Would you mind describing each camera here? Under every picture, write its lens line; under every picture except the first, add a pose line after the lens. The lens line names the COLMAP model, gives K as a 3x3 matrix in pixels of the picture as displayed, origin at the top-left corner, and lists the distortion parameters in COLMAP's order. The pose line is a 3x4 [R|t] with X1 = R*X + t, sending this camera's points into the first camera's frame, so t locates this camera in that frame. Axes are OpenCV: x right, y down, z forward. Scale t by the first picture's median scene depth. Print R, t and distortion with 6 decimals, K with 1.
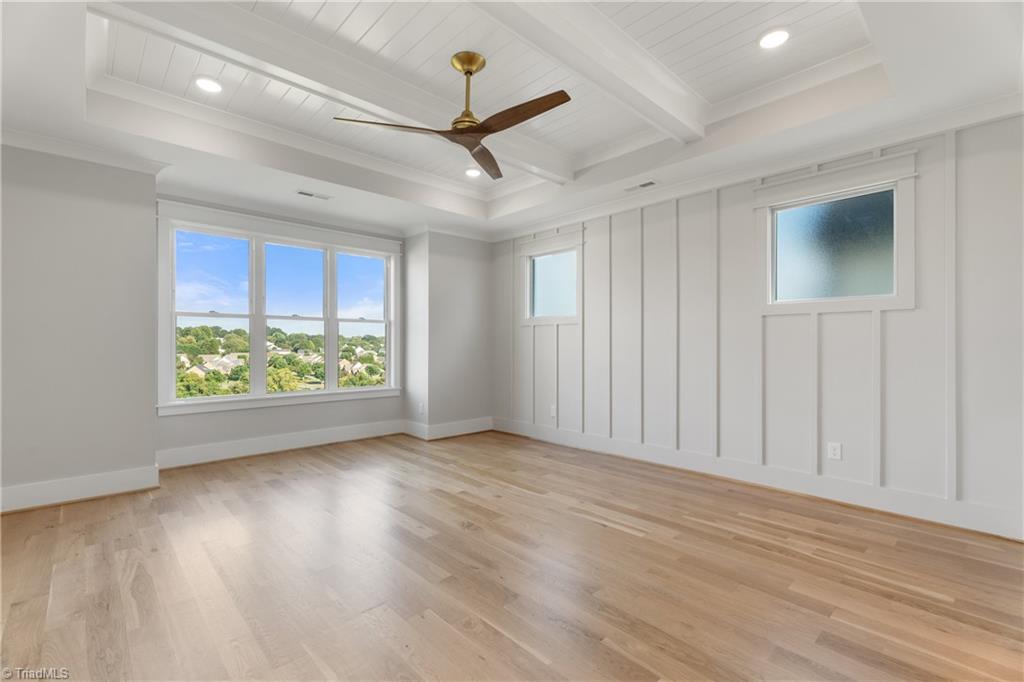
lens RADIAL K [[453.9, 0, 508.7], [0, 453.9, 341.6], [0, 0, 1]] dist [0.002455, -0.000173]
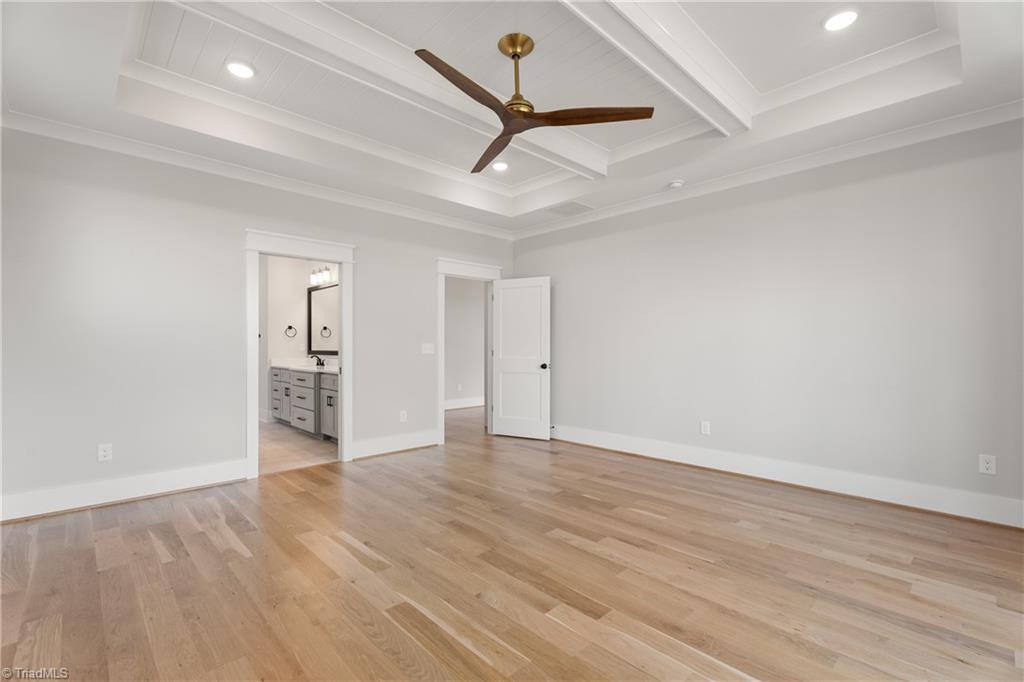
lens RADIAL K [[453.9, 0, 508.7], [0, 453.9, 341.6], [0, 0, 1]] dist [0.002455, -0.000173]
pose [[-0.999980, -0.000980, -0.006304, -0.064750], [-0.000866, 0.999837, -0.018029, 0.024720], [0.006321, -0.018023, -0.999818, 1.897528]]
